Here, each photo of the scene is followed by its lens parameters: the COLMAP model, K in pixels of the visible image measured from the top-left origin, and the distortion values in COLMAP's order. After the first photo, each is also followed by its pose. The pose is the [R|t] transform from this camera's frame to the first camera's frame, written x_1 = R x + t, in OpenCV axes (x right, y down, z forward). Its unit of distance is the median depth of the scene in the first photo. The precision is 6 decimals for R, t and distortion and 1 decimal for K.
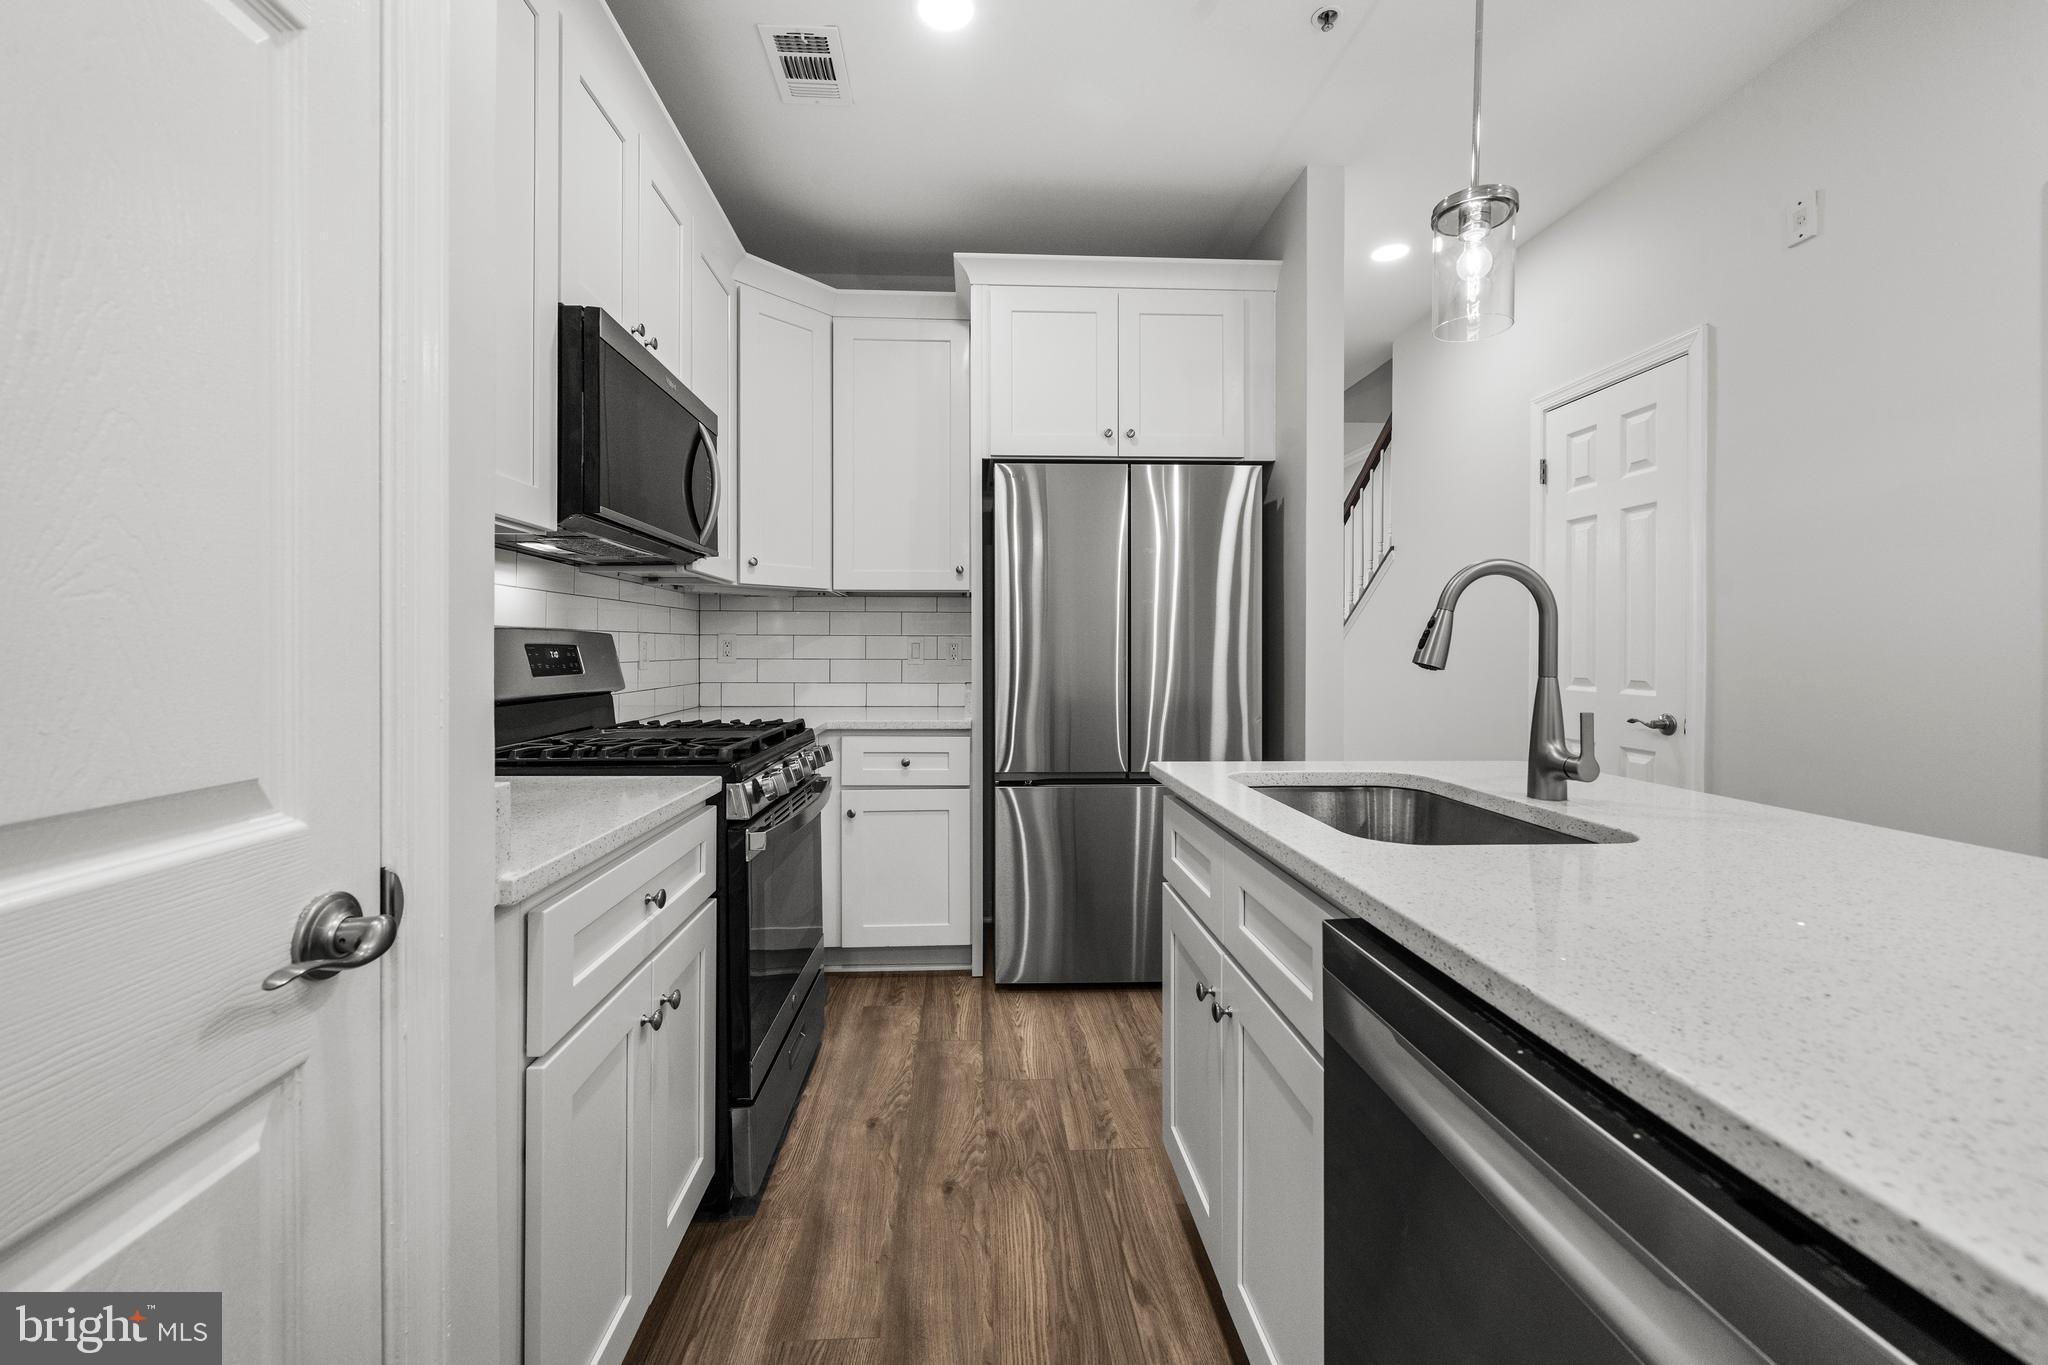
lens RADIAL K [[850.3, 0, 1008.9], [0, 850.3, 658.9], [0, 0, 1]] dist [-0.000356, 0.000038]
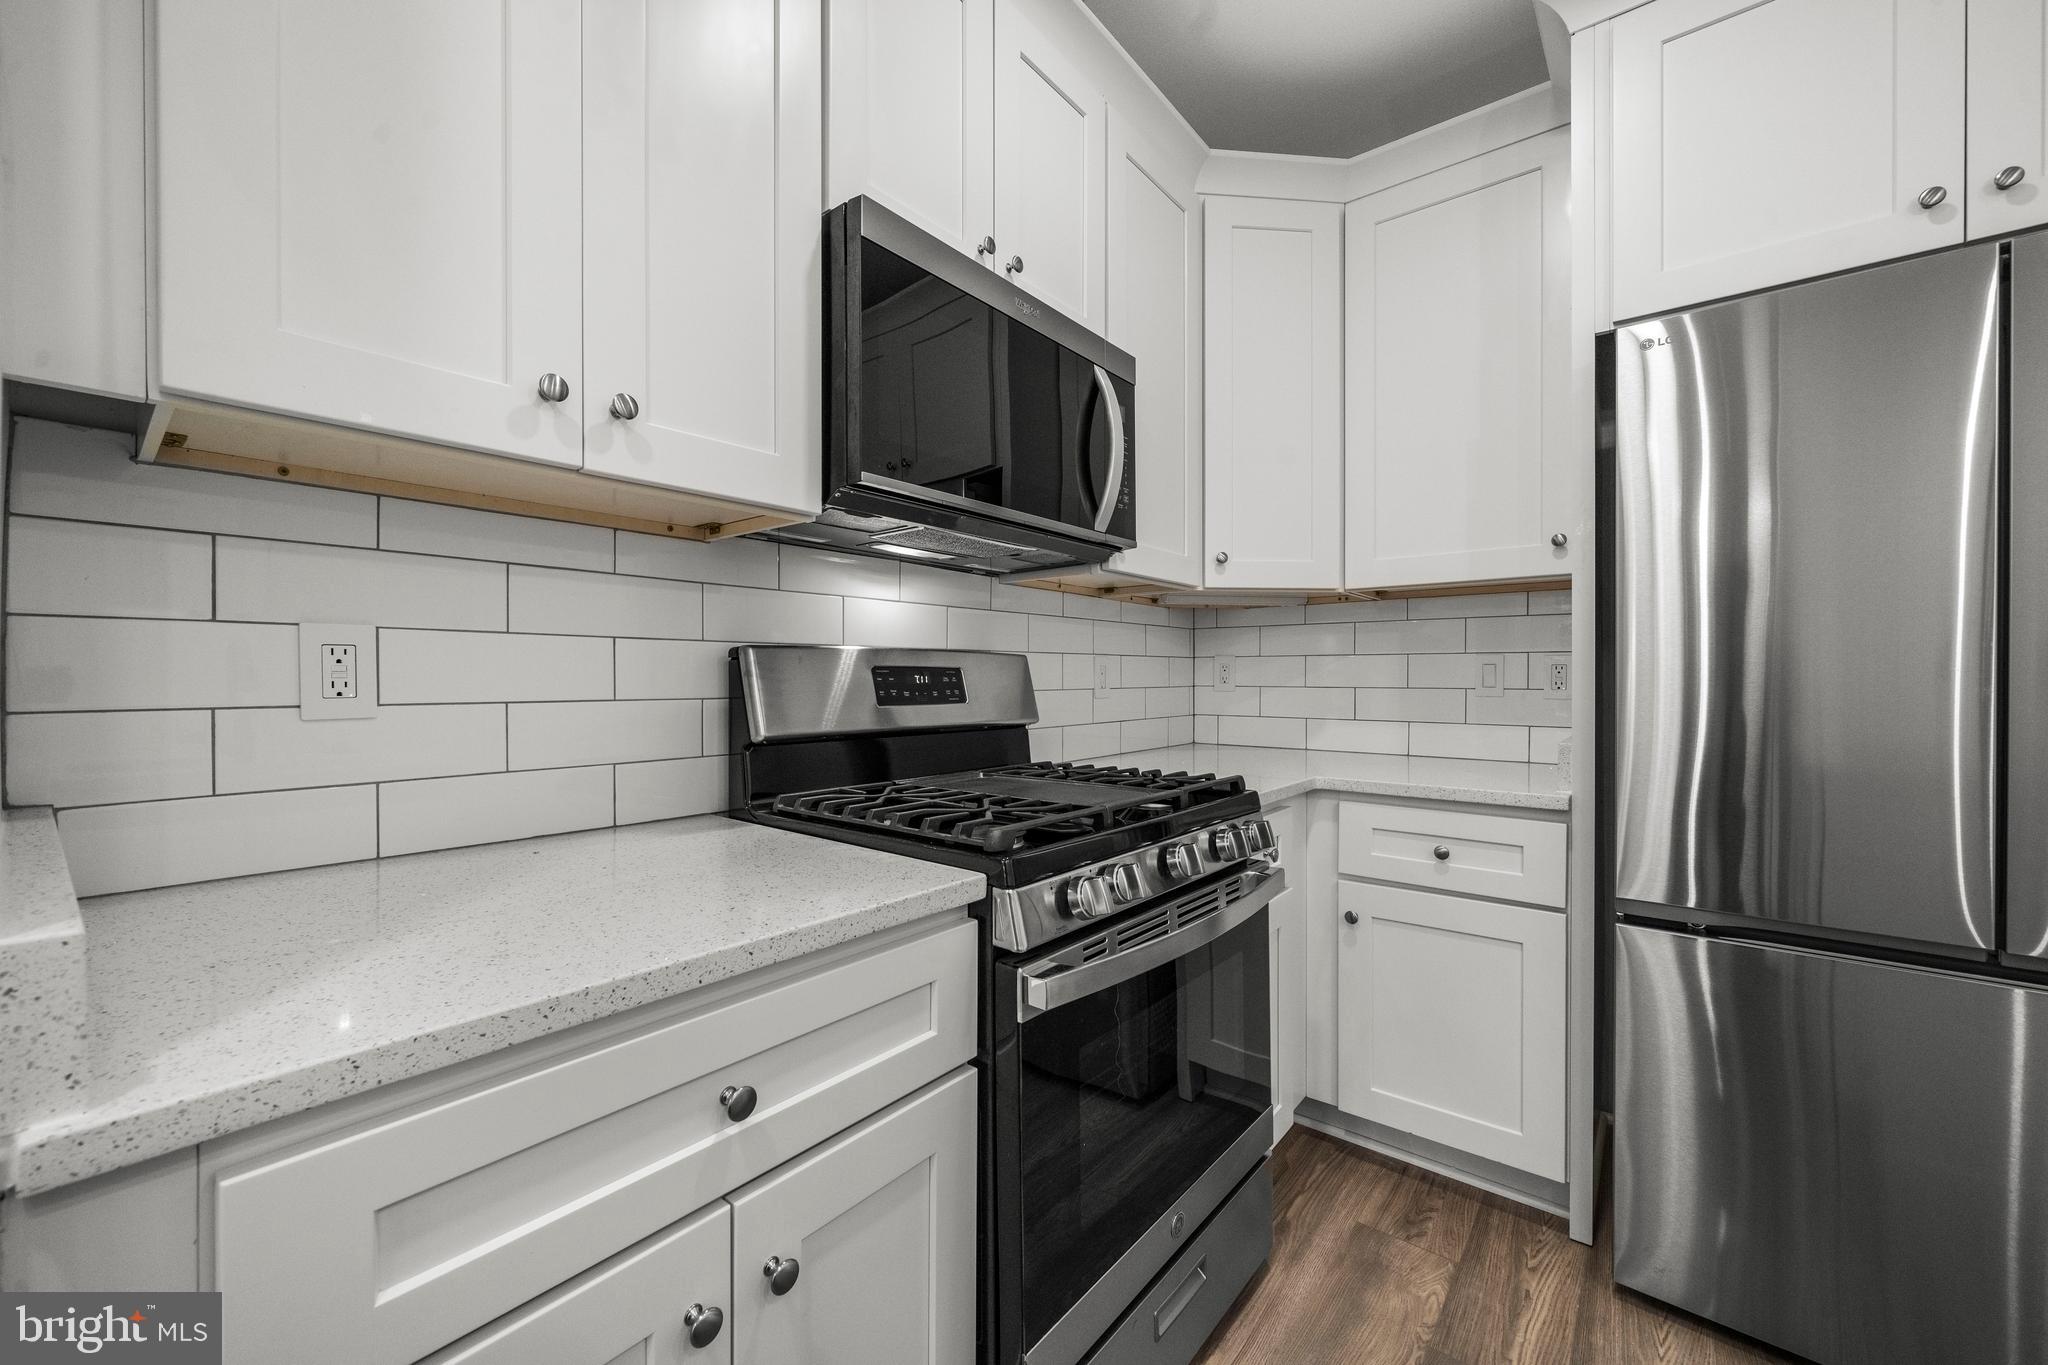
lens RADIAL K [[799.6, 0, 1008.6], [0, 799.6, 685.7], [0, 0, 1]] dist [-0.004440, -0.000044]
pose [[0.736107, 0.005189, -0.676845, 0.044405], [-0.006113, 0.999981, 0.001017, -0.000190], [0.676837, 0.003389, 0.736125, 0.375612]]
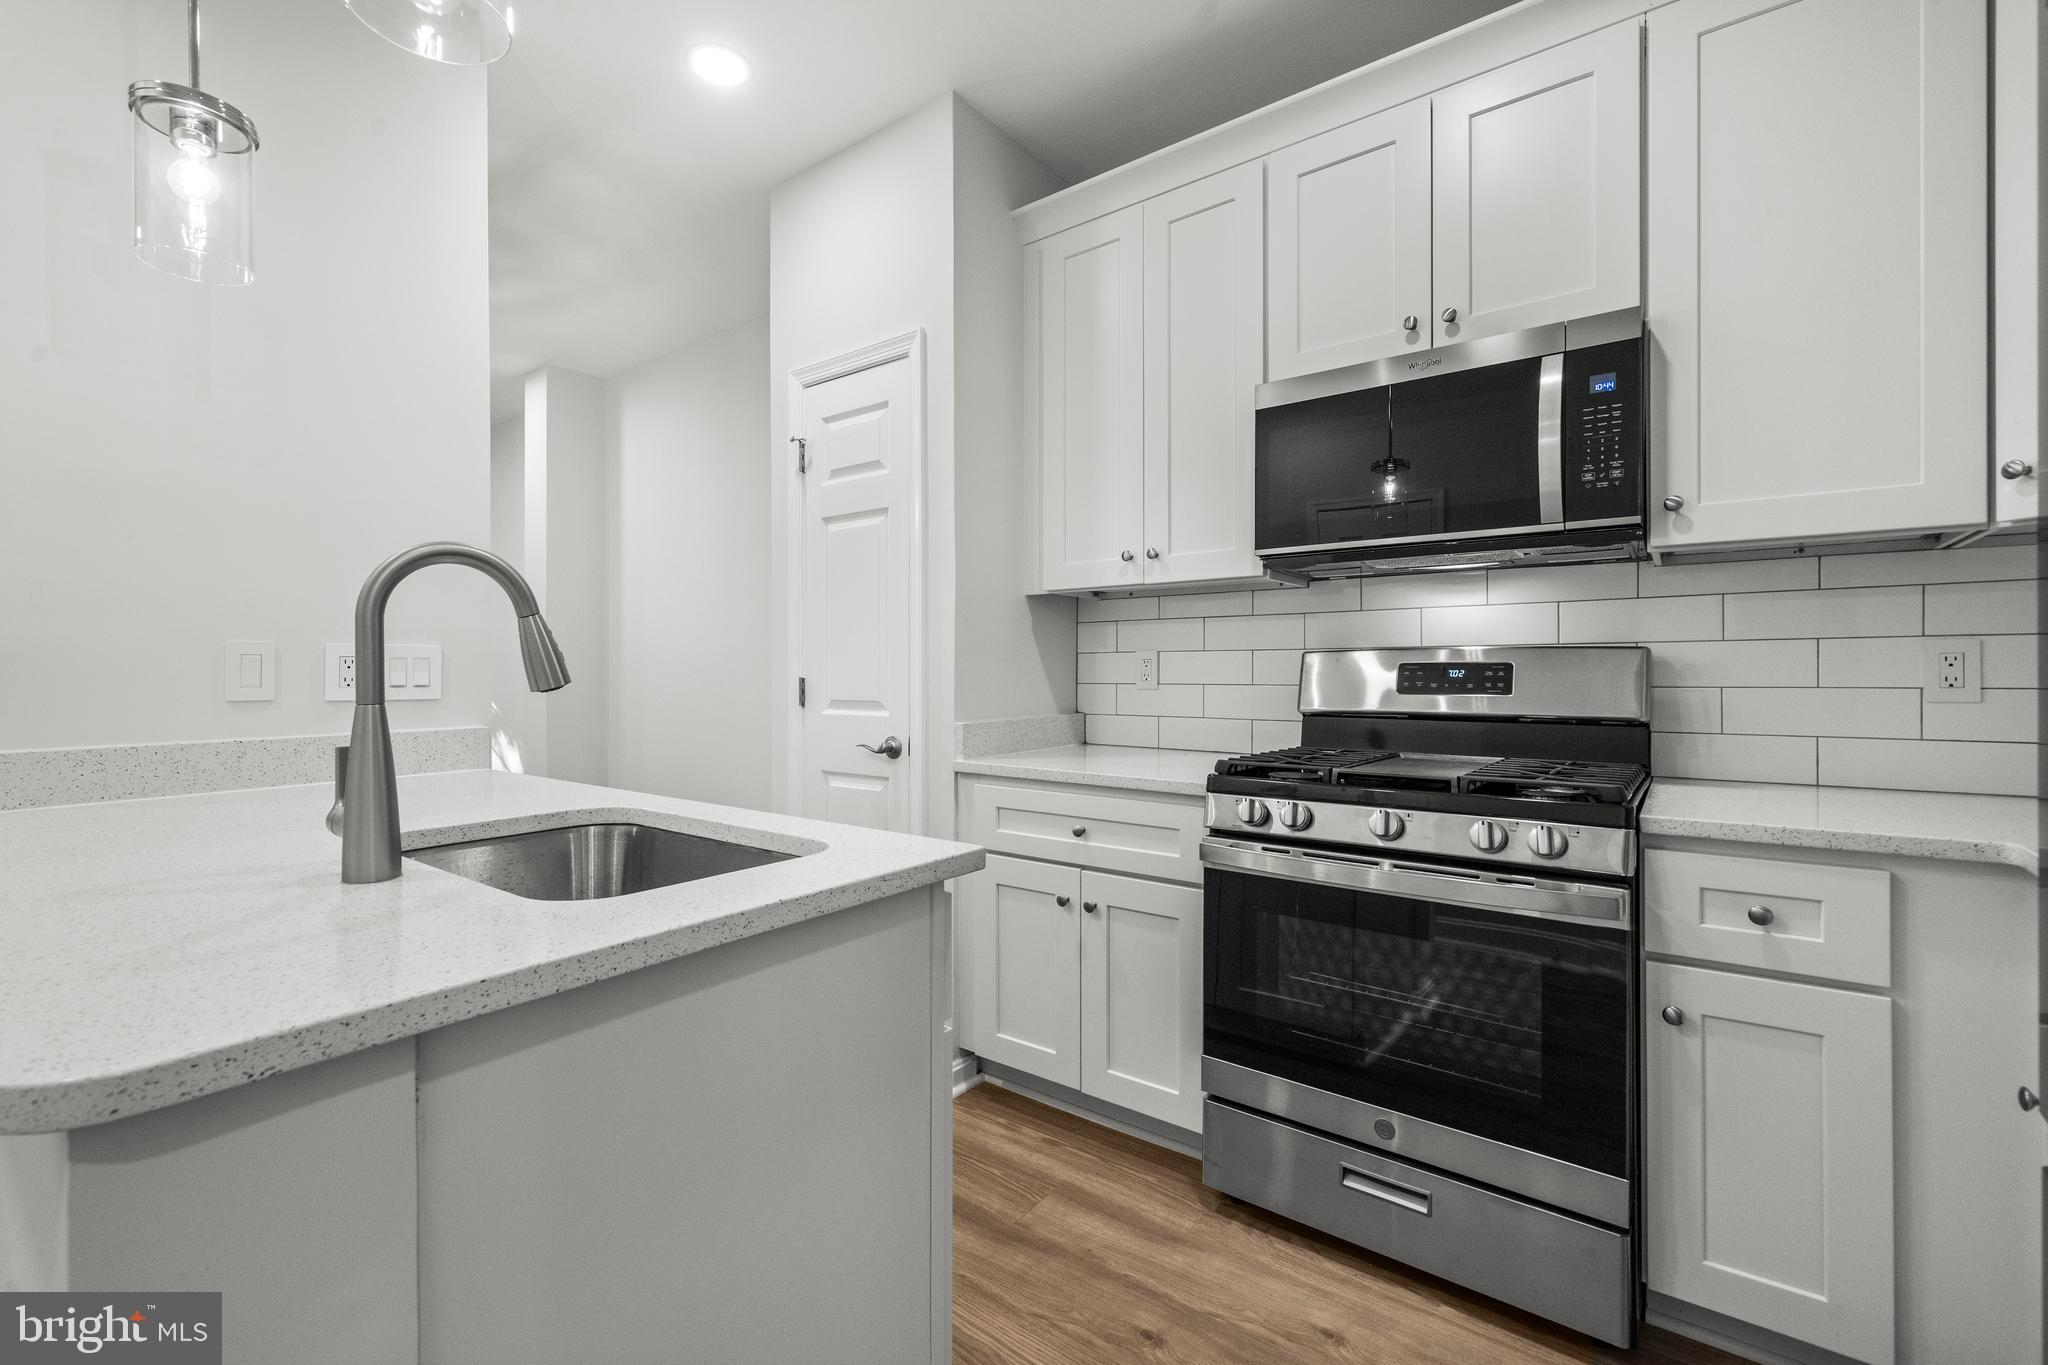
lens RADIAL K [[881.1, 0, 1007.6], [0, 881.1, 682.9], [0, 0, 1]] dist [0.001419, 0.000233]
pose [[-0.662863, 0.012332, -0.748639, 0.444354], [-0.005696, 0.999752, 0.021511, -0.010356], [0.748719, 0.018523, -0.662629, 1.004761]]
